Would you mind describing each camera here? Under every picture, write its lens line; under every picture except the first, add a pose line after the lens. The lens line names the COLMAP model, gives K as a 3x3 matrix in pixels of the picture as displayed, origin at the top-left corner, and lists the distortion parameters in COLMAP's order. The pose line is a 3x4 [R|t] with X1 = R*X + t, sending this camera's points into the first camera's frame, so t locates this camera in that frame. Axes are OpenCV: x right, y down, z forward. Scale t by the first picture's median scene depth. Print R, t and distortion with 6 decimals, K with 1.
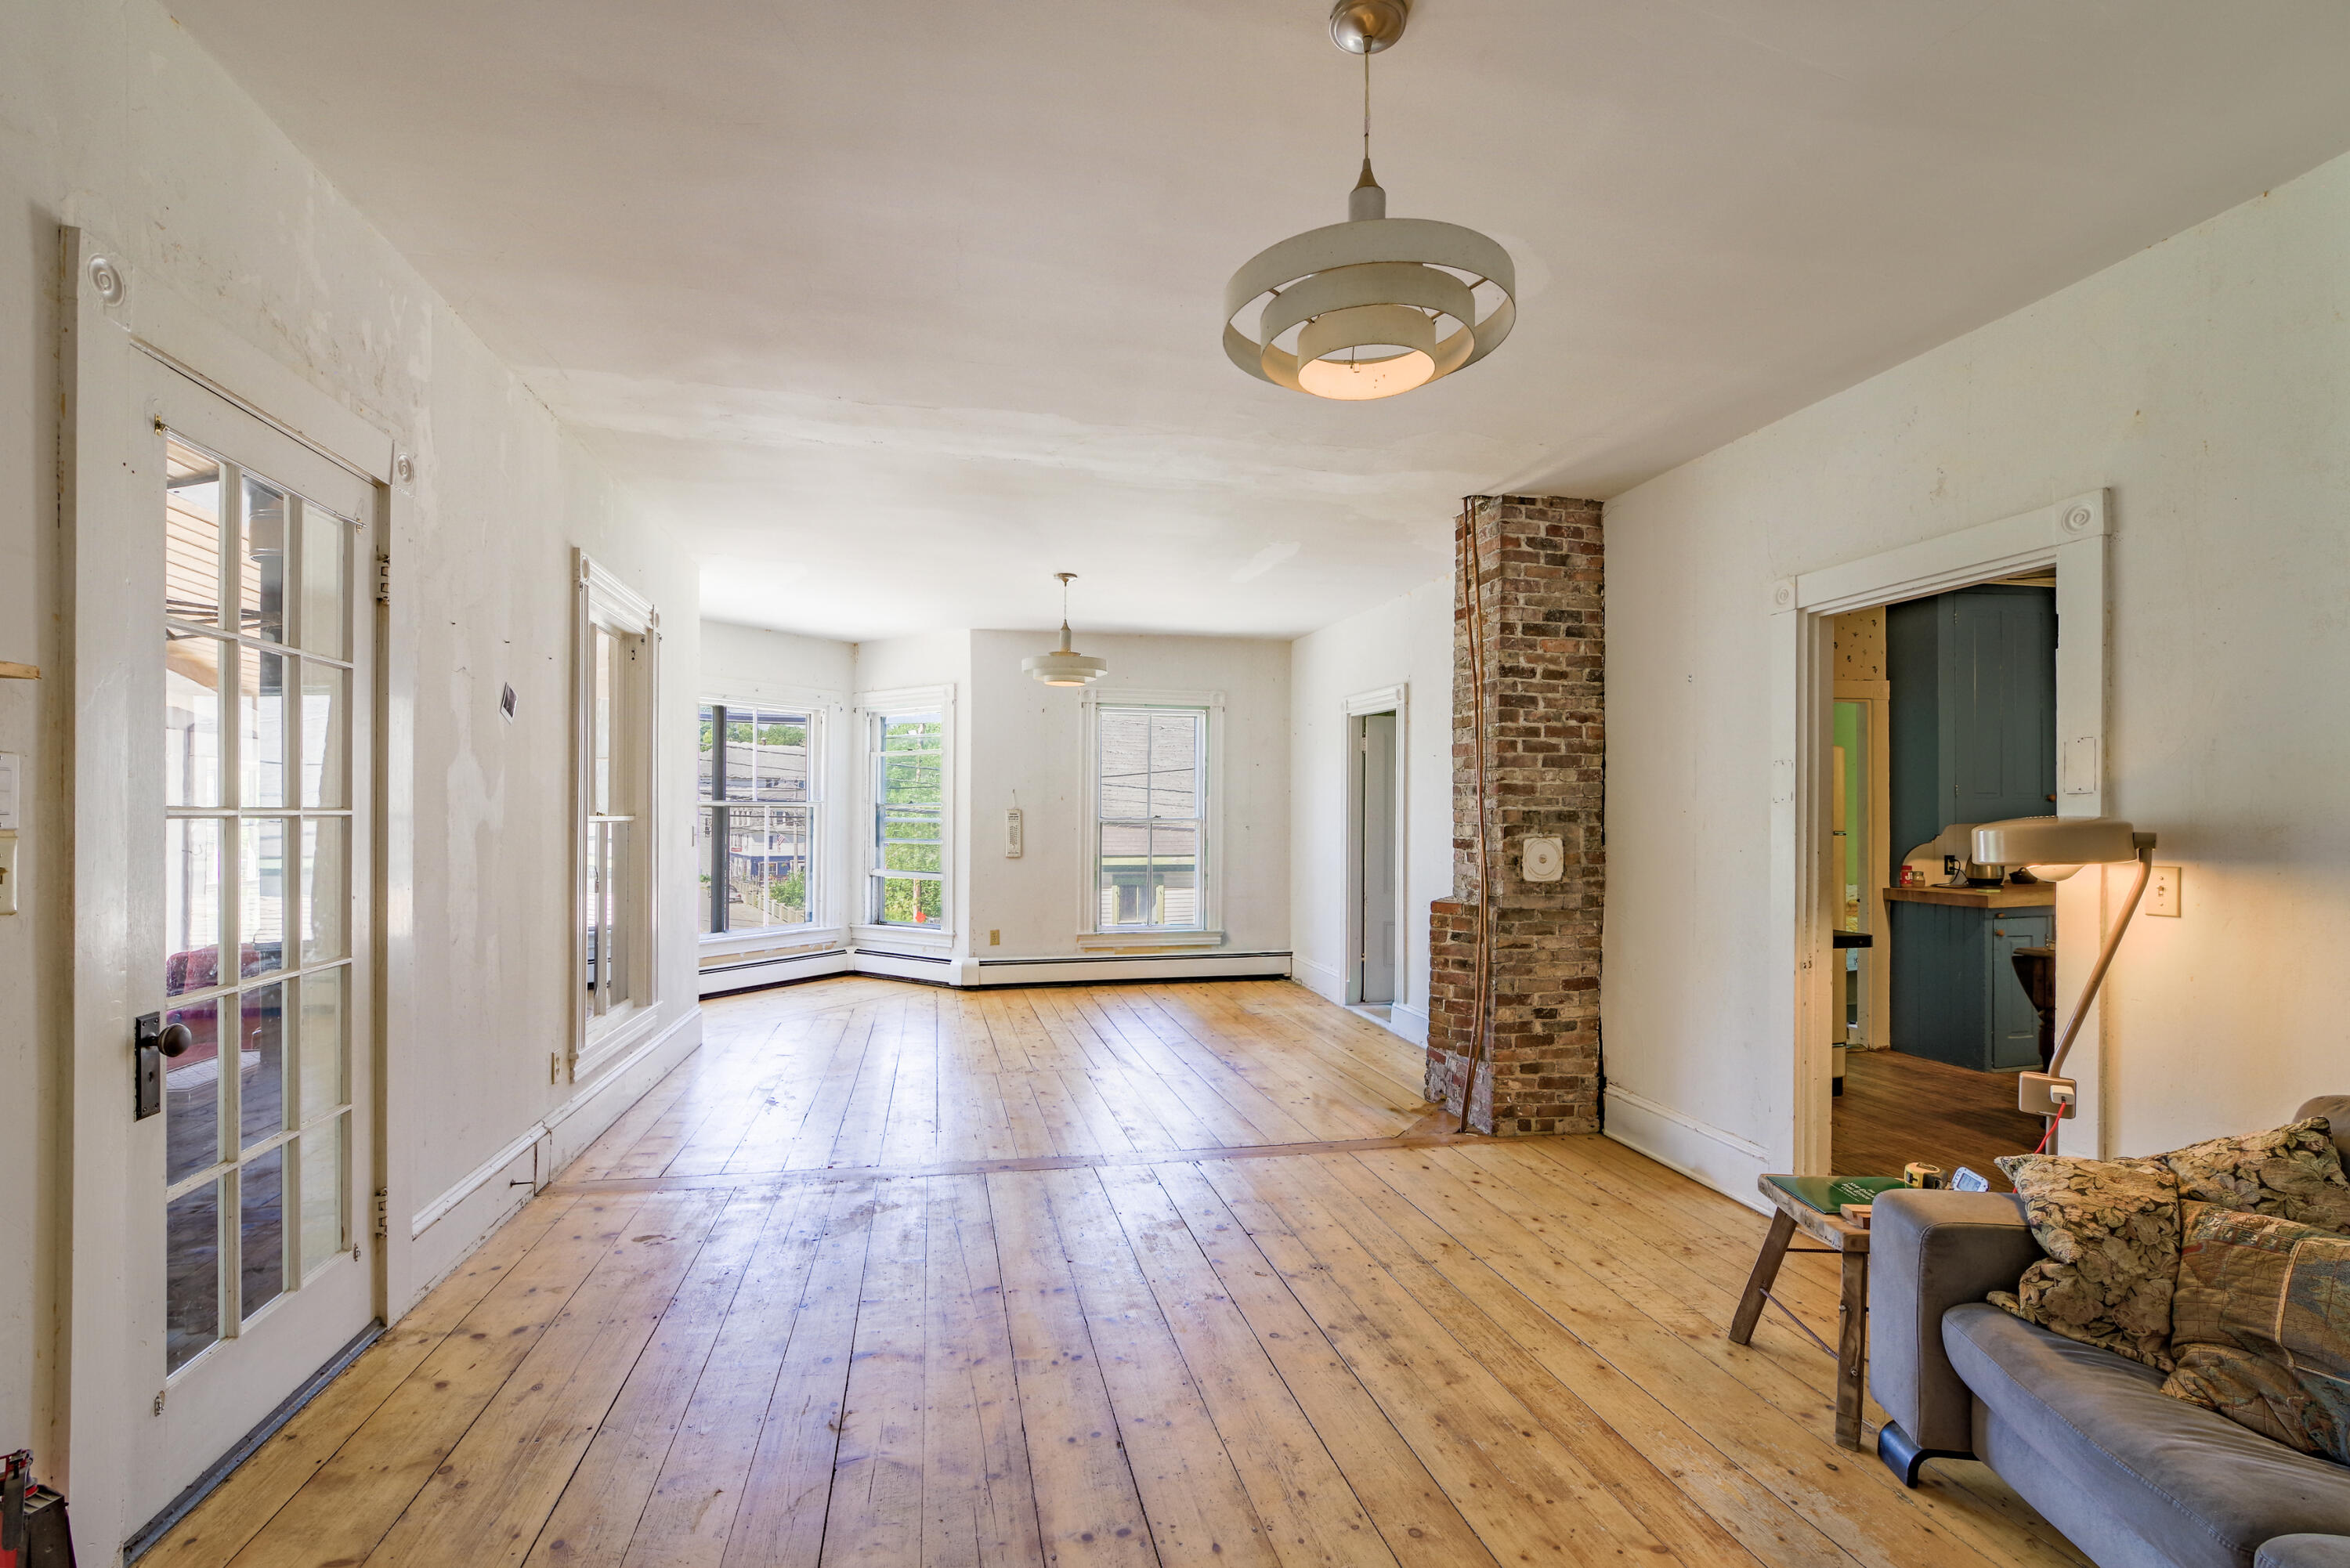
lens RADIAL K [[1036.6, 0, 1176.0], [0, 1036.6, 794.8], [0, 0, 1]] dist [-0.005276, -0.000641]
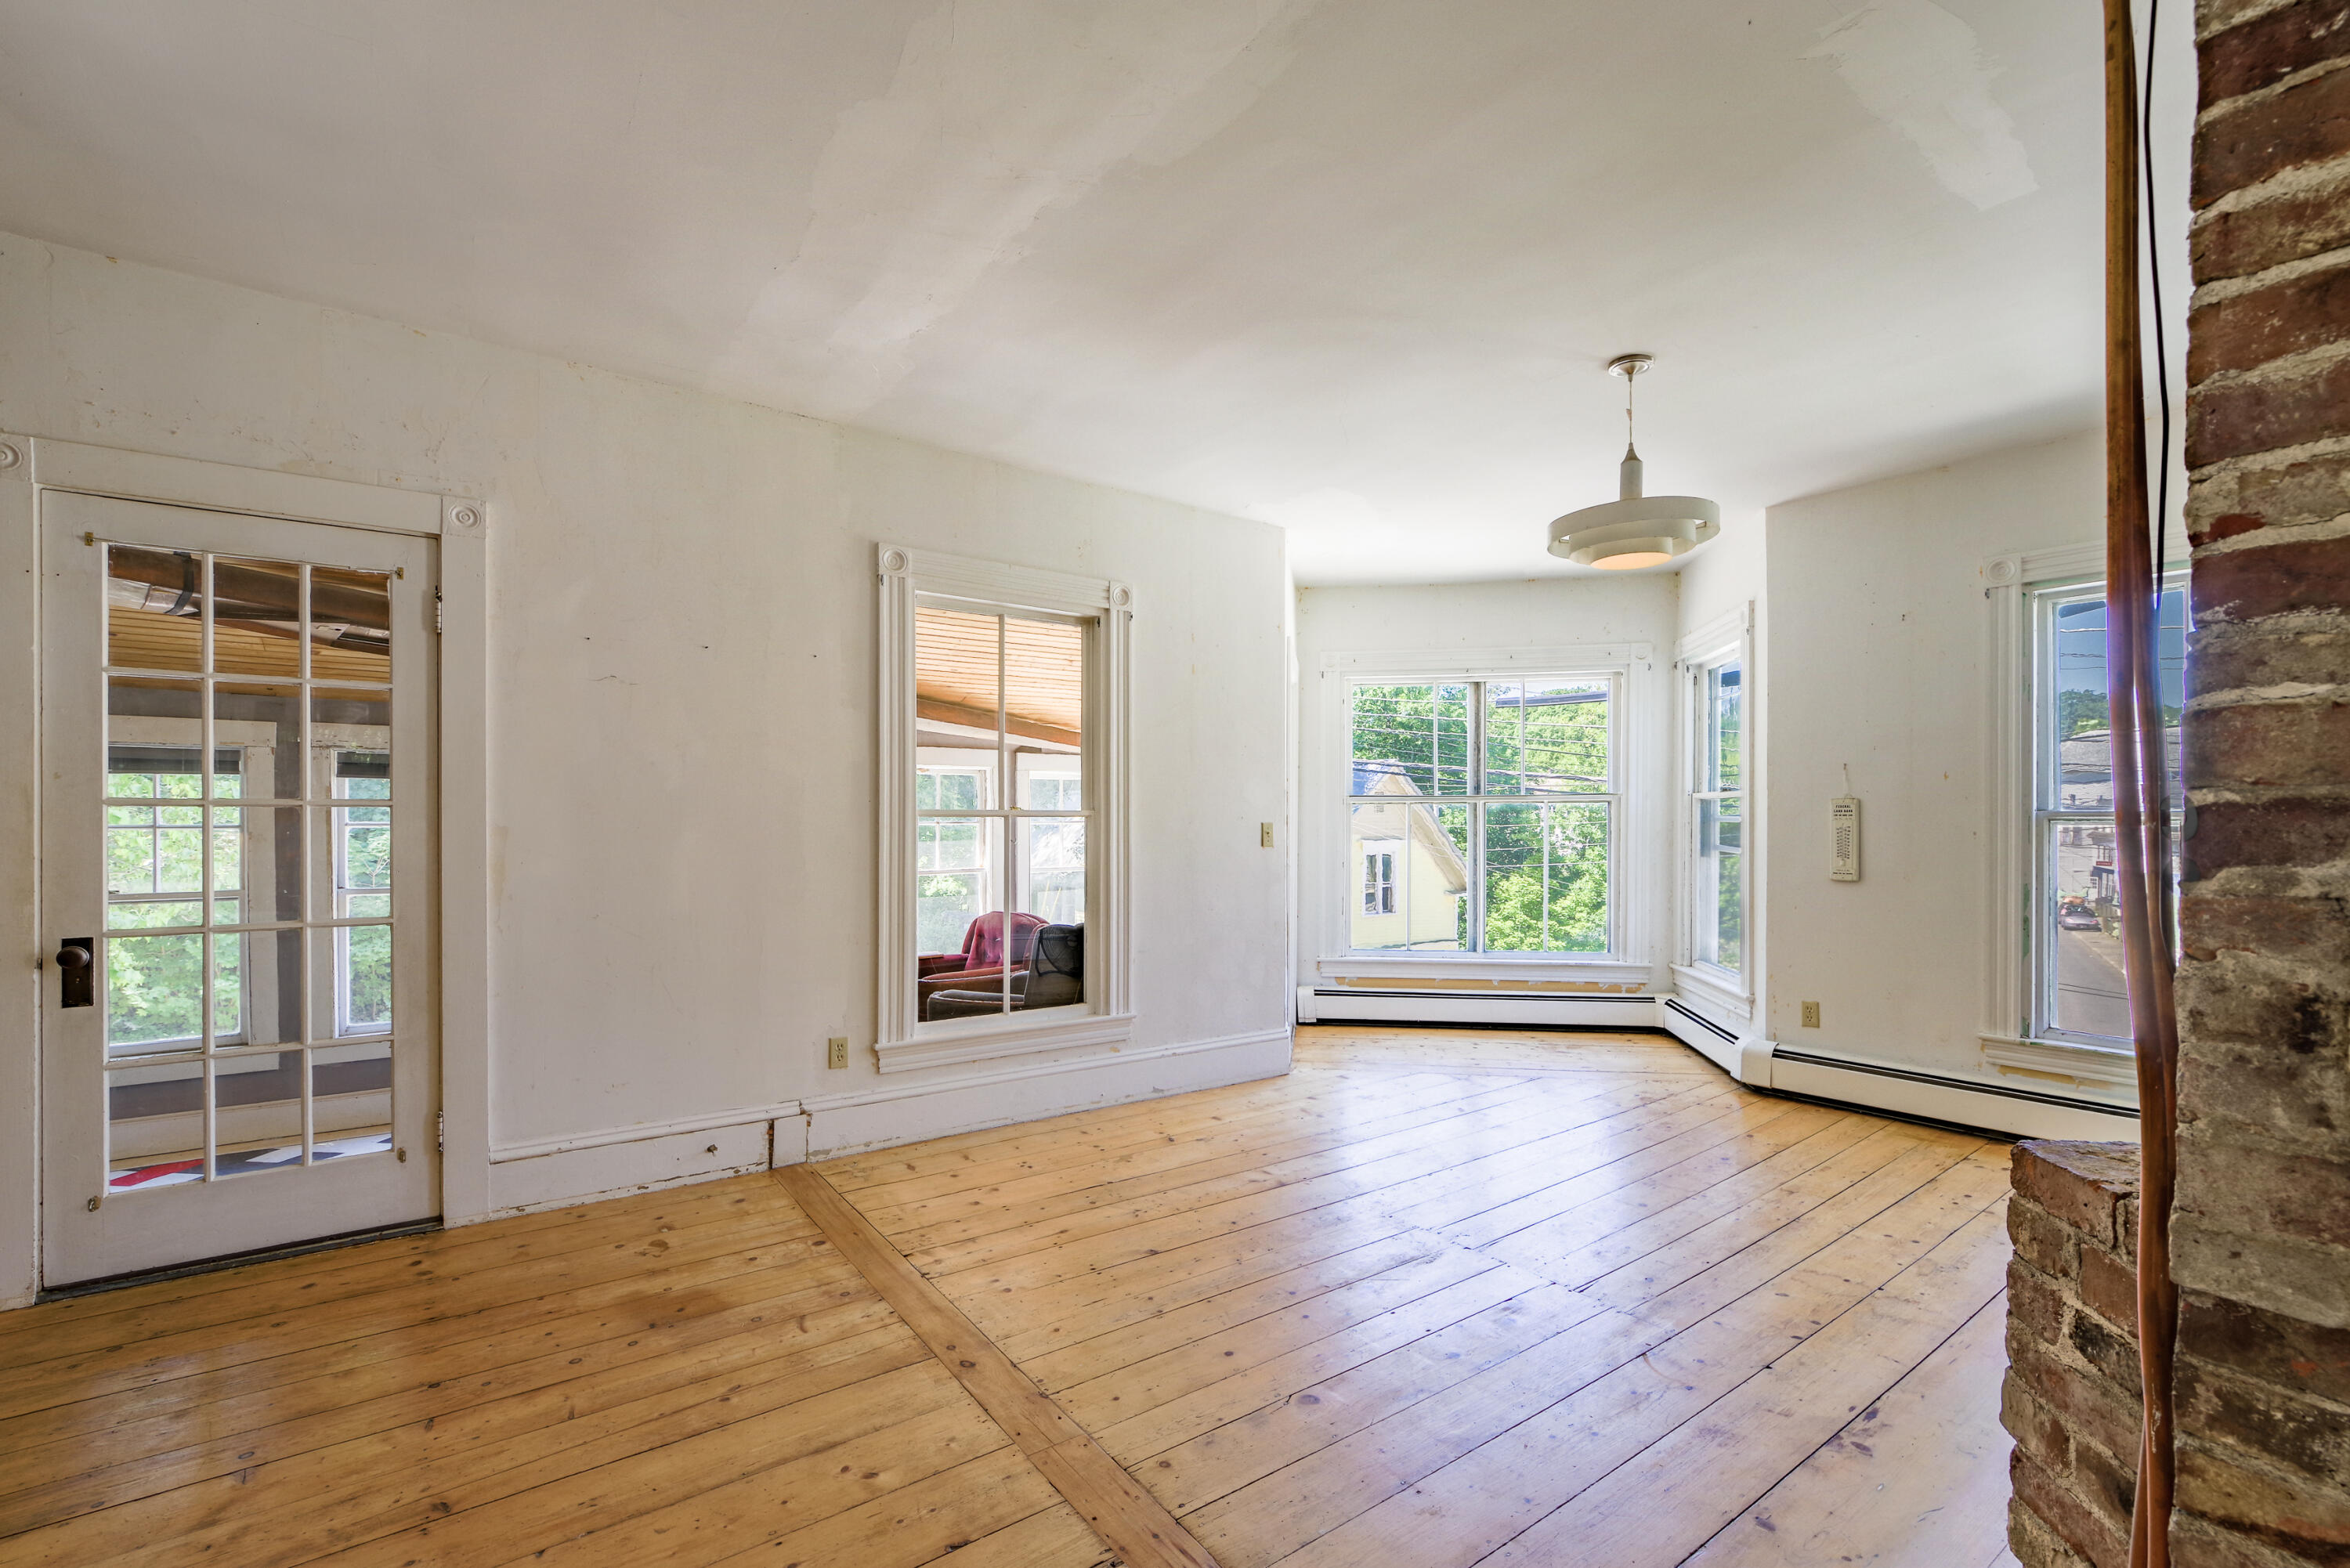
lens RADIAL K [[1036.6, 0, 1167.7], [0, 1036.6, 825.6], [0, 0, 1]] dist [-0.005276, -0.000641]
pose [[0.398545, 0.000884, -0.917148, 0.229652], [0.019641, 0.999762, 0.009498, 0.017054], [0.916938, -0.021800, 0.398433, 0.439167]]
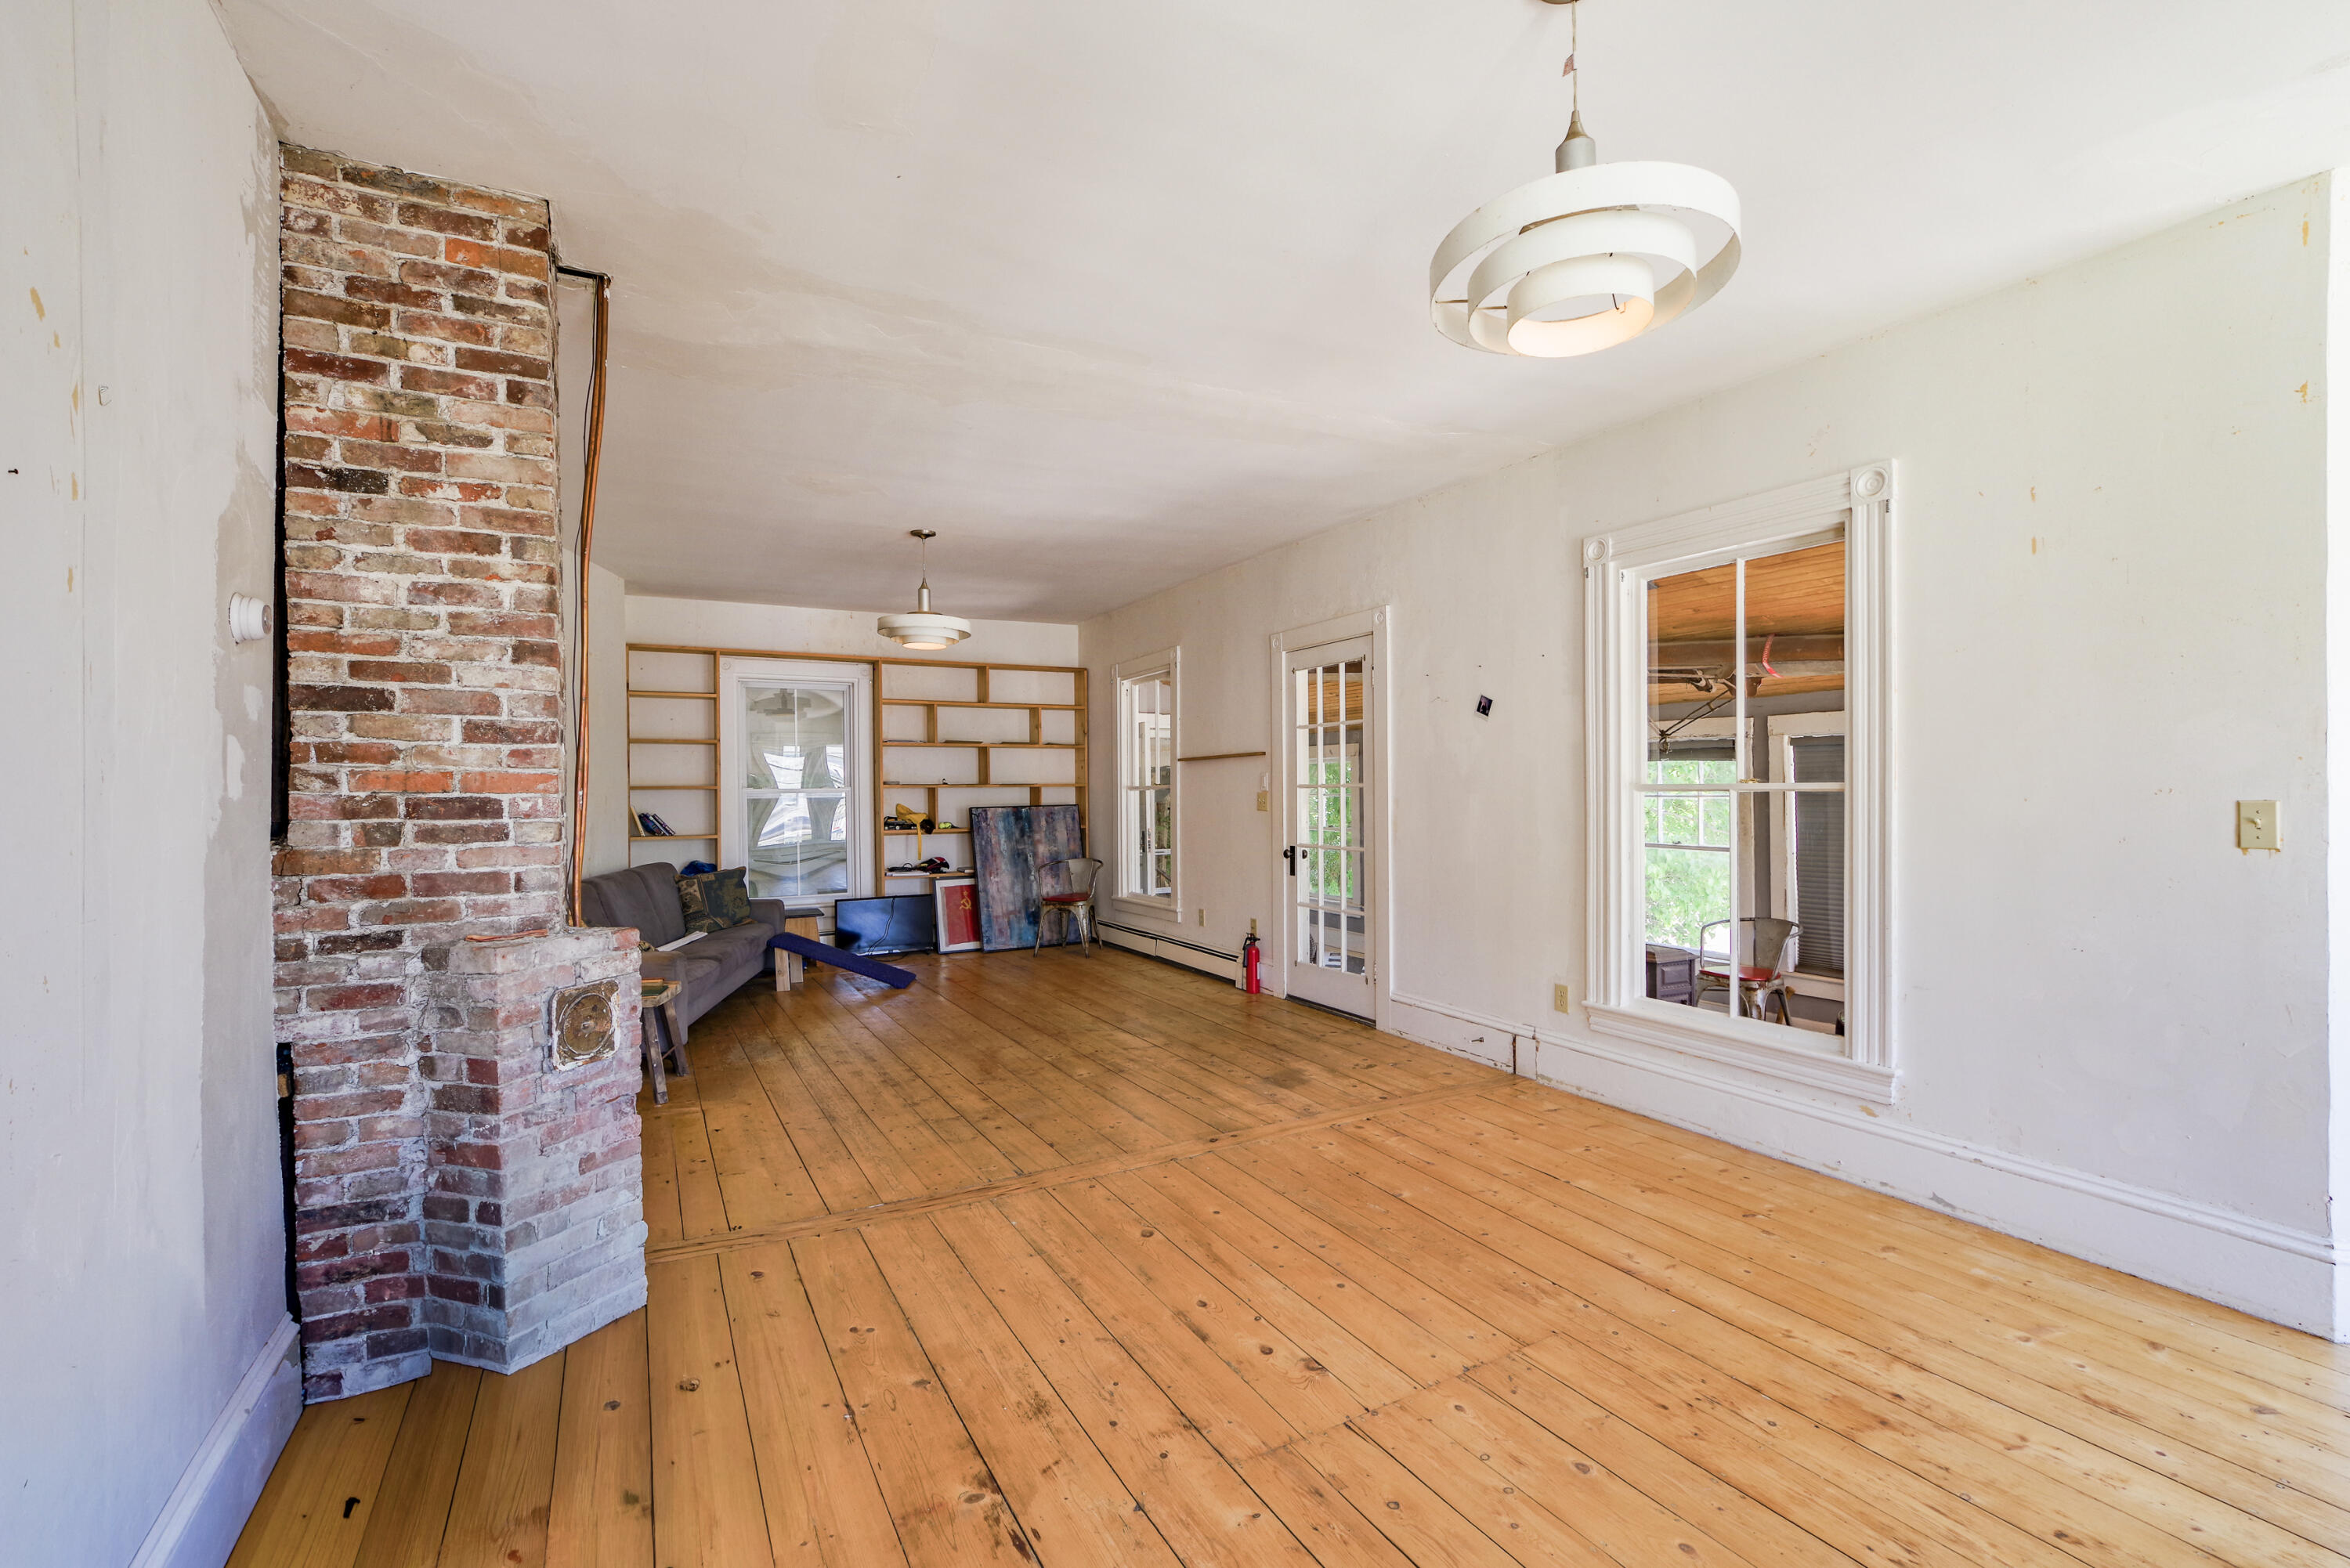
lens RADIAL K [[1036.6, 0, 1174.8], [0, 1036.6, 791.0], [0, 0, 1]] dist [-0.005276, -0.000641]
pose [[-0.966325, 0.000650, -0.257323, 0.061178], [0.006387, 0.999749, -0.021461, 0.024956], [0.257245, -0.022382, -0.966087, 0.991523]]
